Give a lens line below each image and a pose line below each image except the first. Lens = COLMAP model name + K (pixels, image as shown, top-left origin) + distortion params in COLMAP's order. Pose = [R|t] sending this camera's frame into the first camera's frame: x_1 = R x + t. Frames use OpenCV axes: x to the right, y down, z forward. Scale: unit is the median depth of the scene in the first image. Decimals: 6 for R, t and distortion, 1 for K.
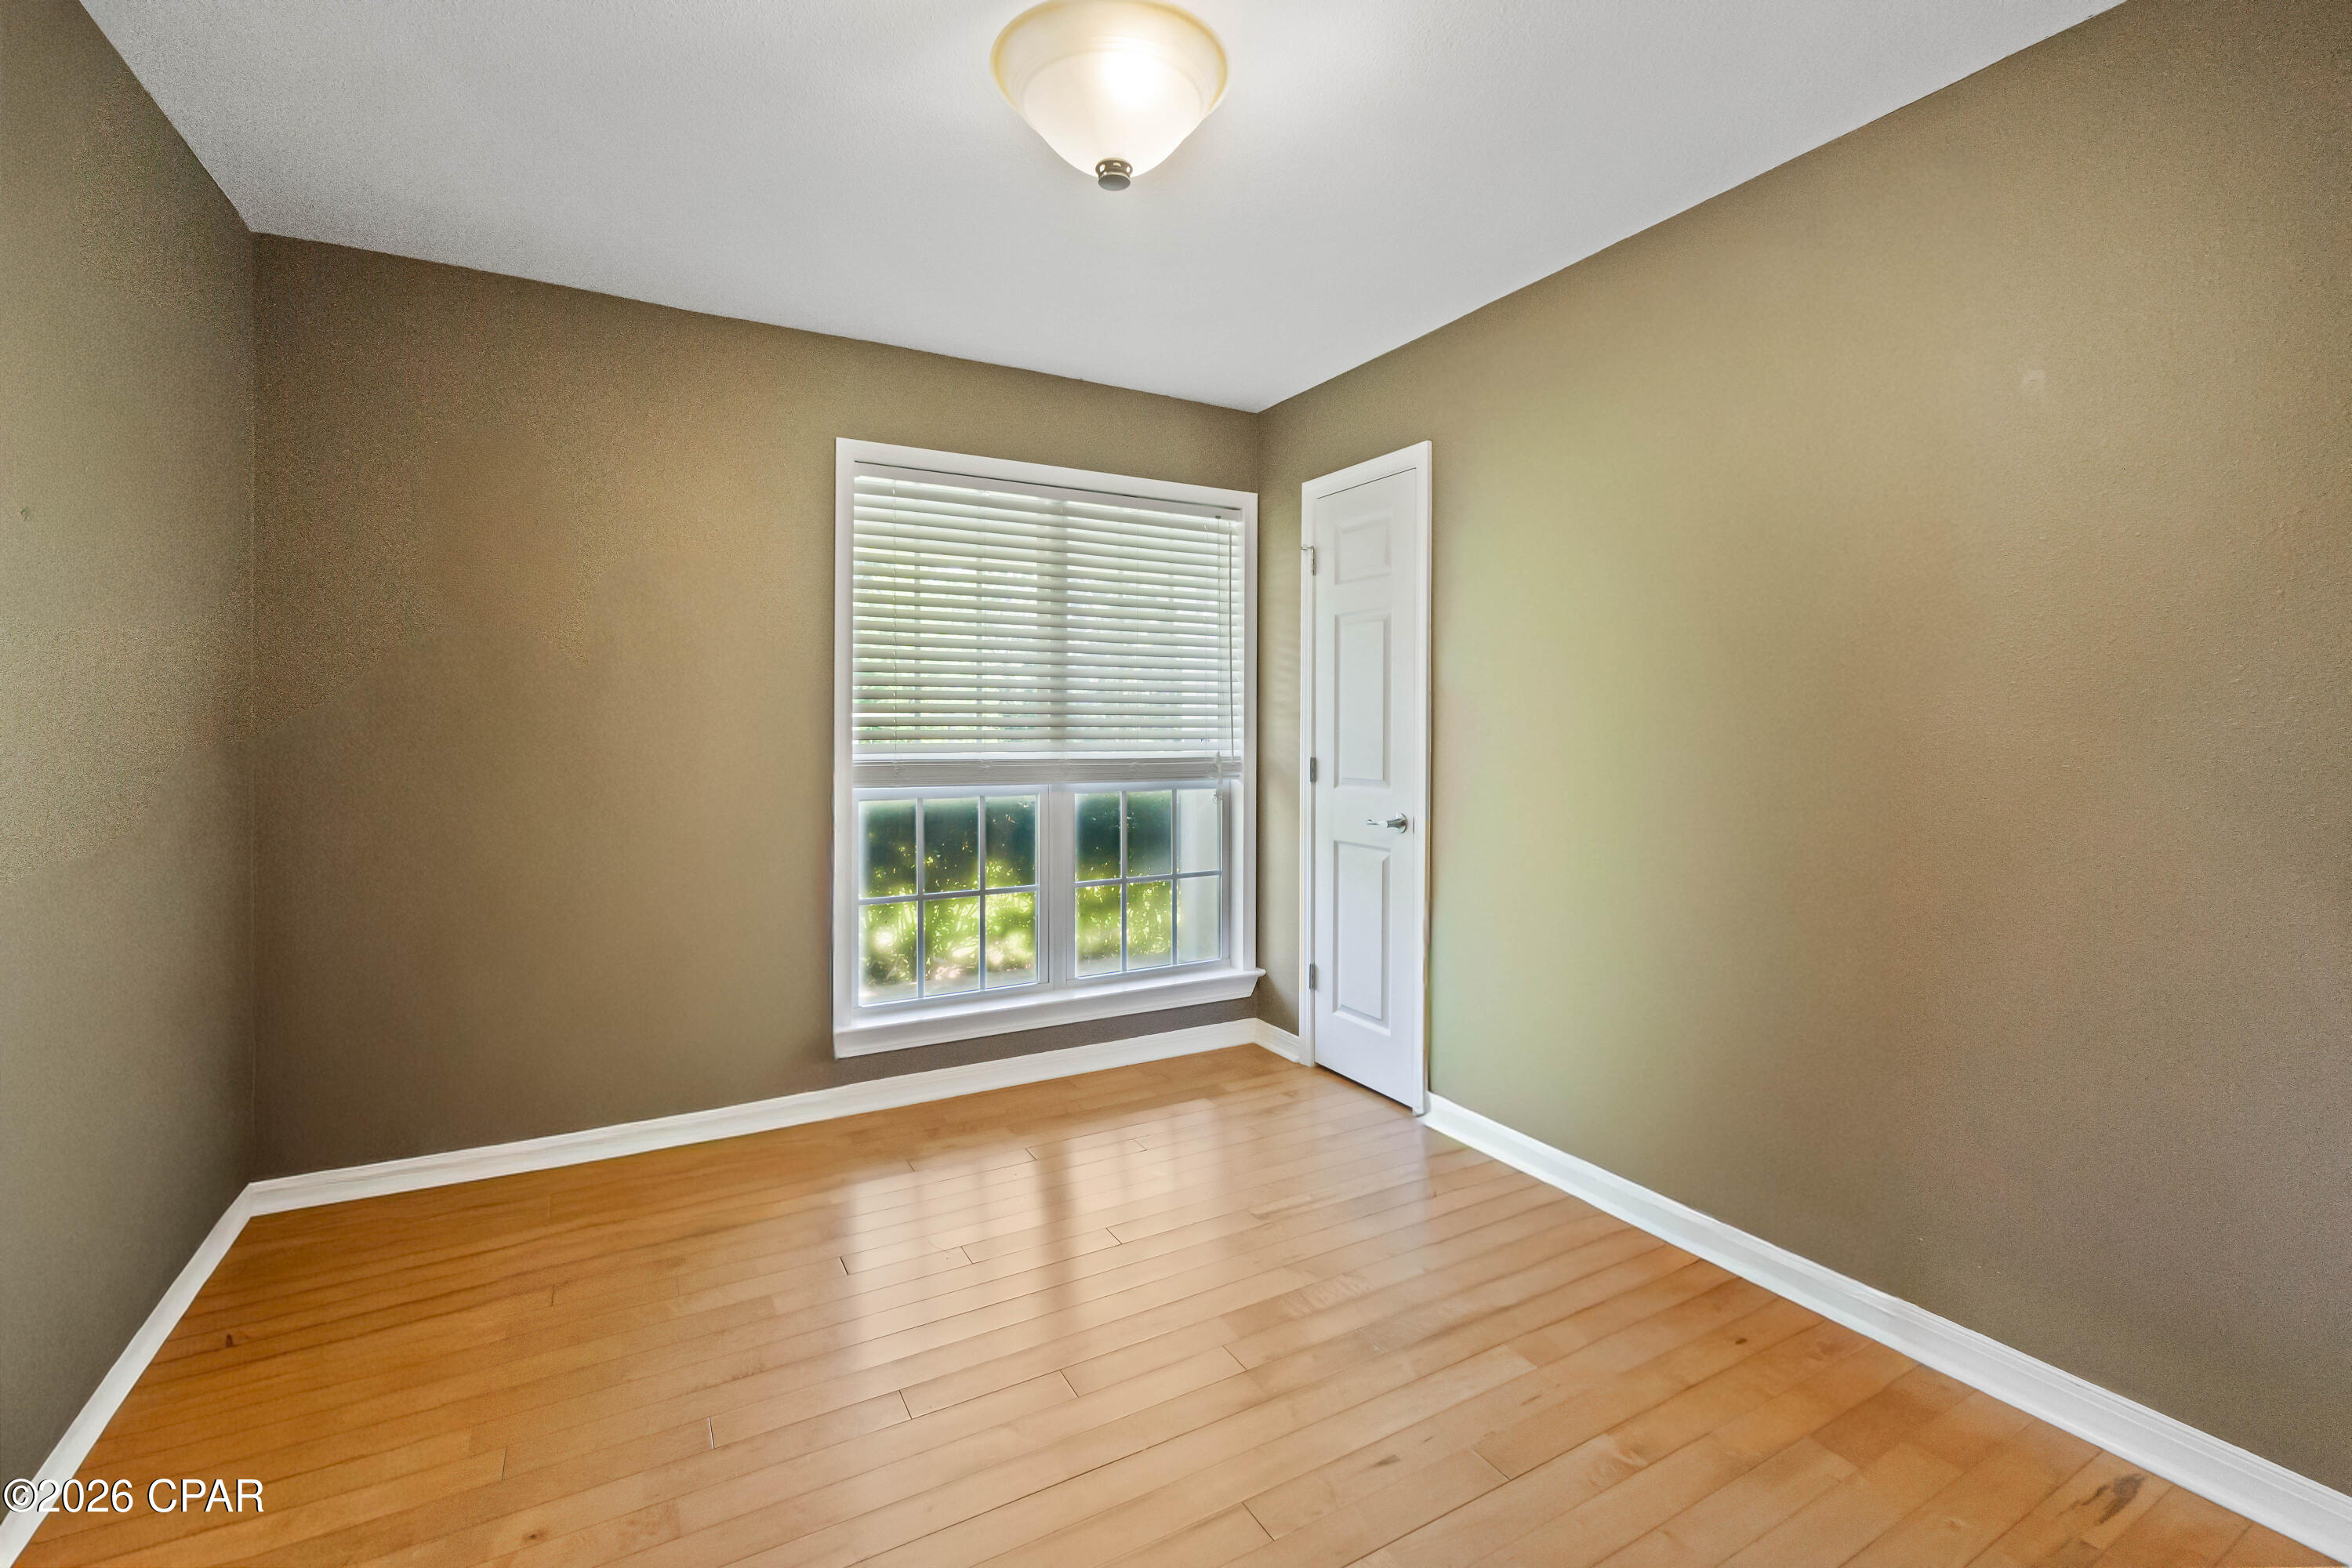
lens RADIAL K [[1025.1, 0, 1179.6], [0, 1025.1, 756.3], [0, 0, 1]] dist [0.001121, 0.000171]
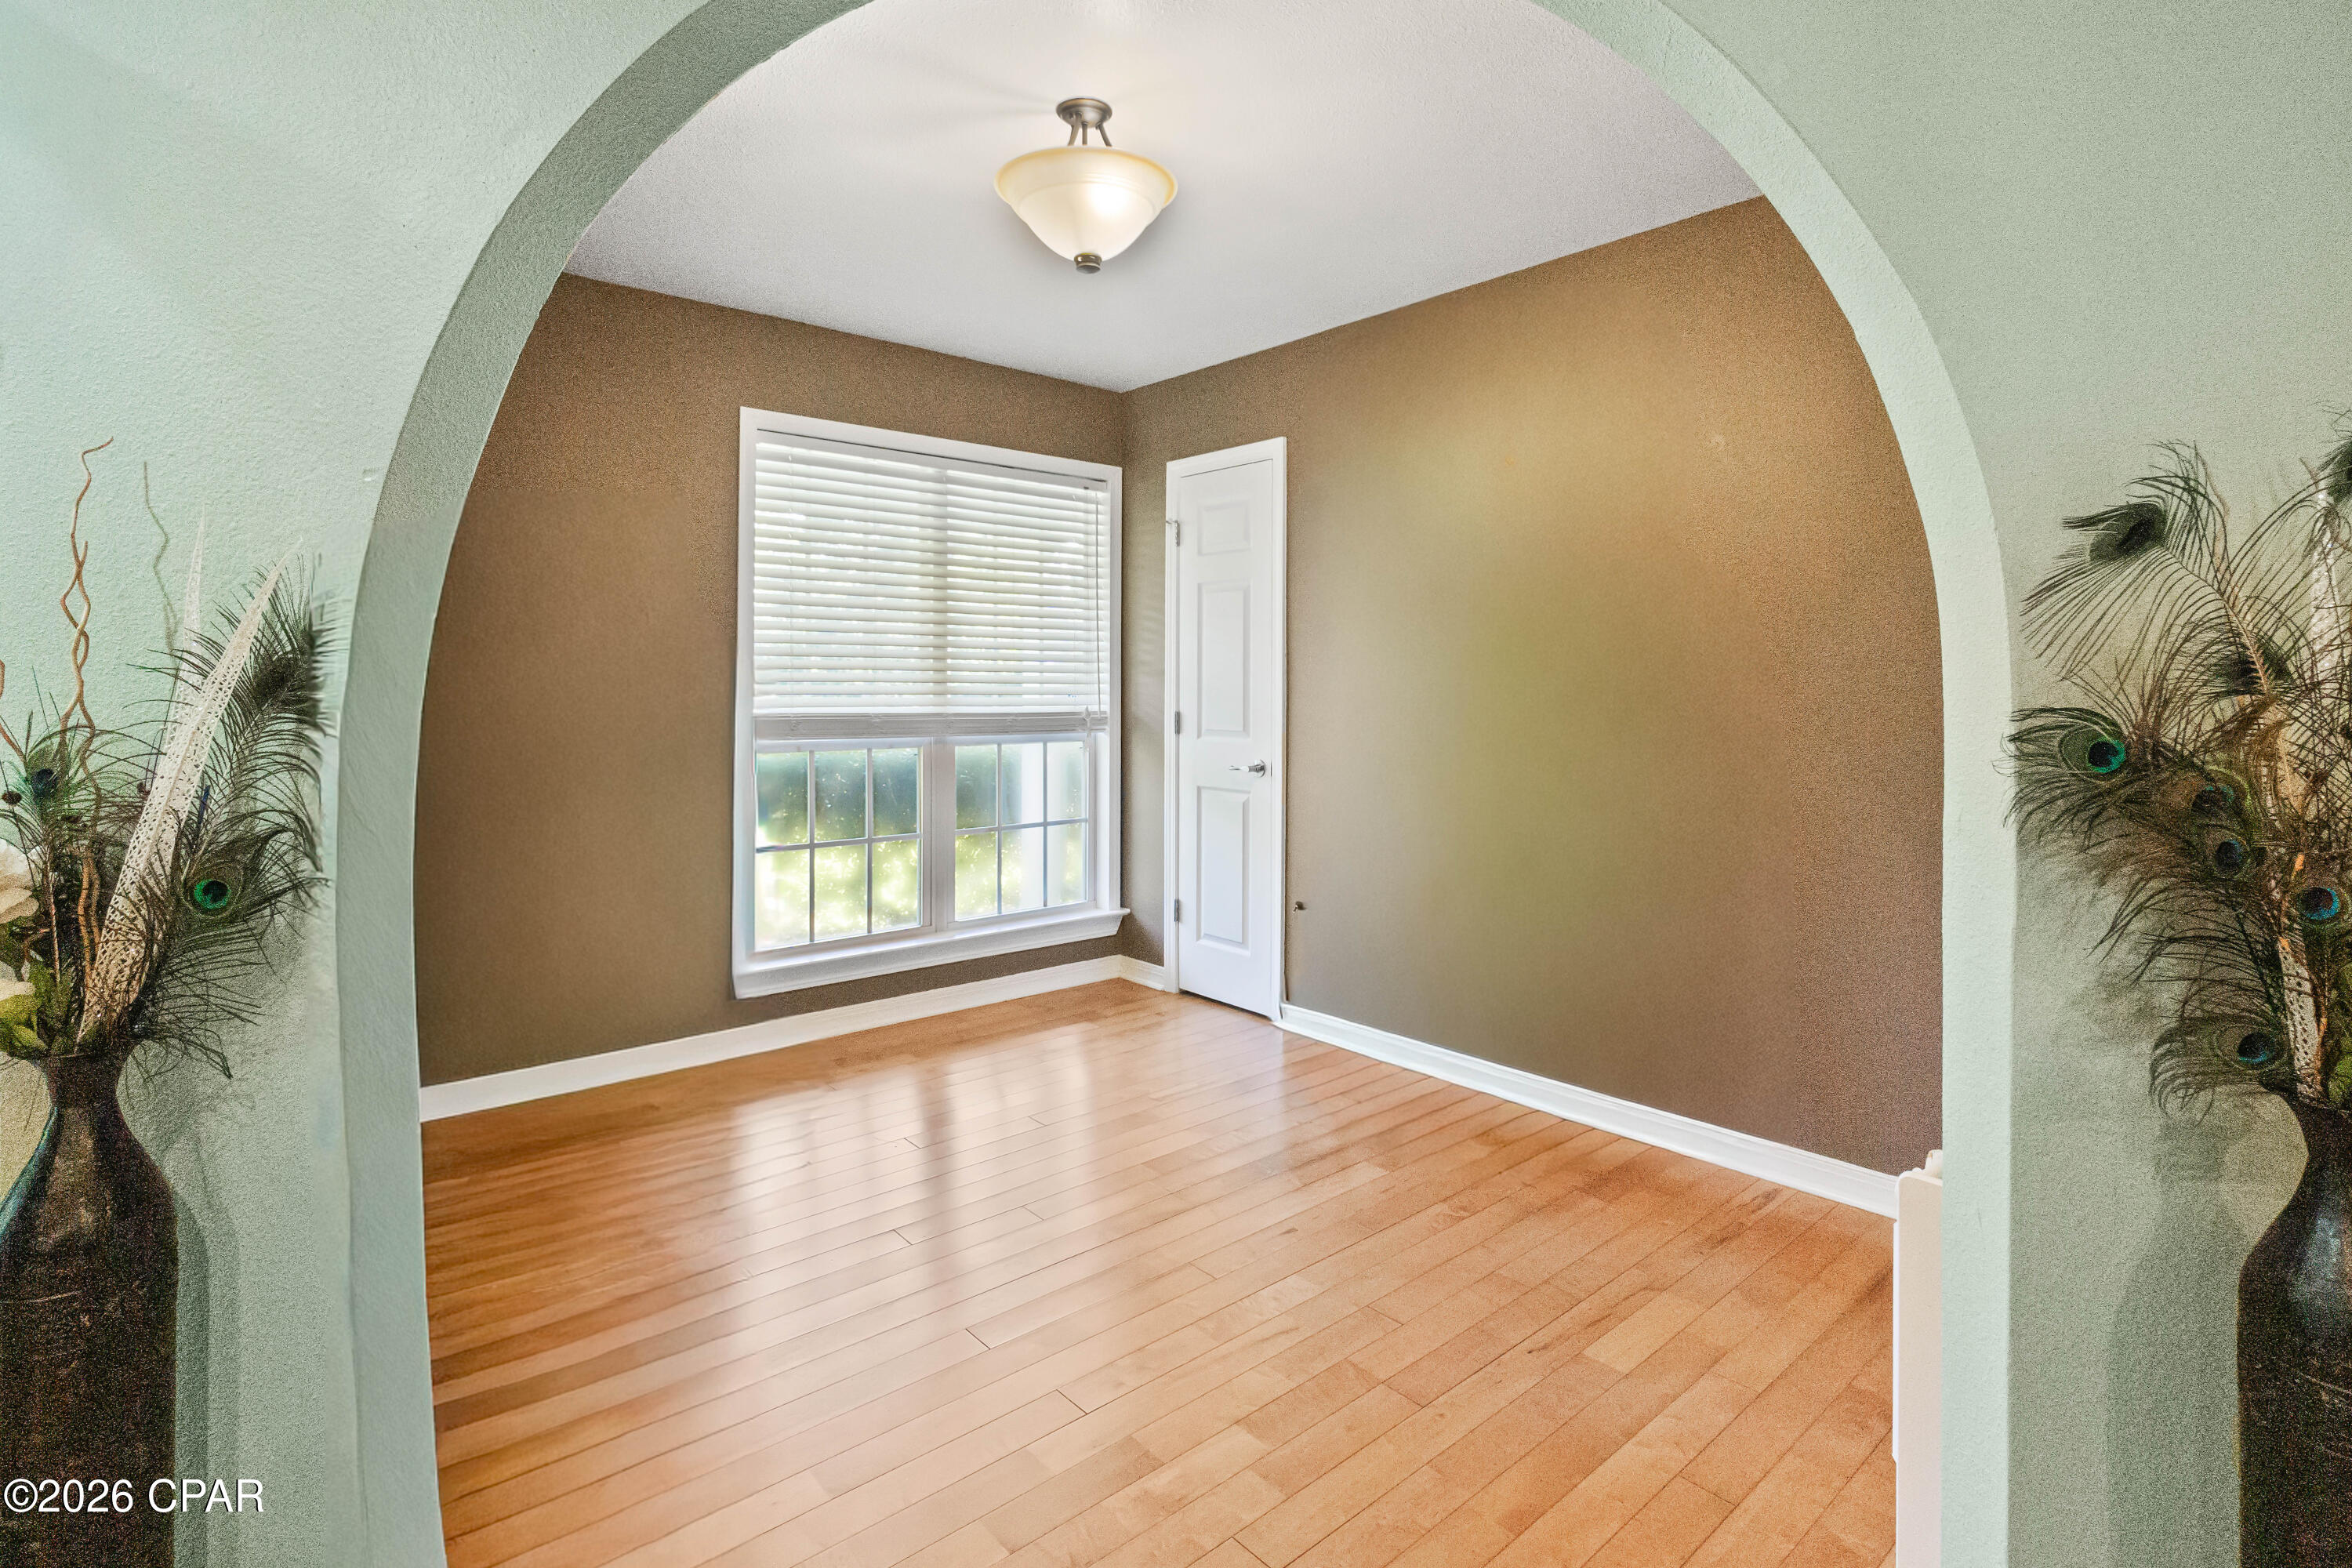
lens RADIAL K [[1106.5, 0, 1186.0], [0, 1106.5, 713.5], [0, 0, 1]] dist [0.001449, 0.000215]
pose [[0.981564, -0.002248, 0.191123, -0.088598], [0.002434, 0.999997, -0.000737, 0.004205], [-0.191121, 0.001189, 0.981566, -0.171051]]
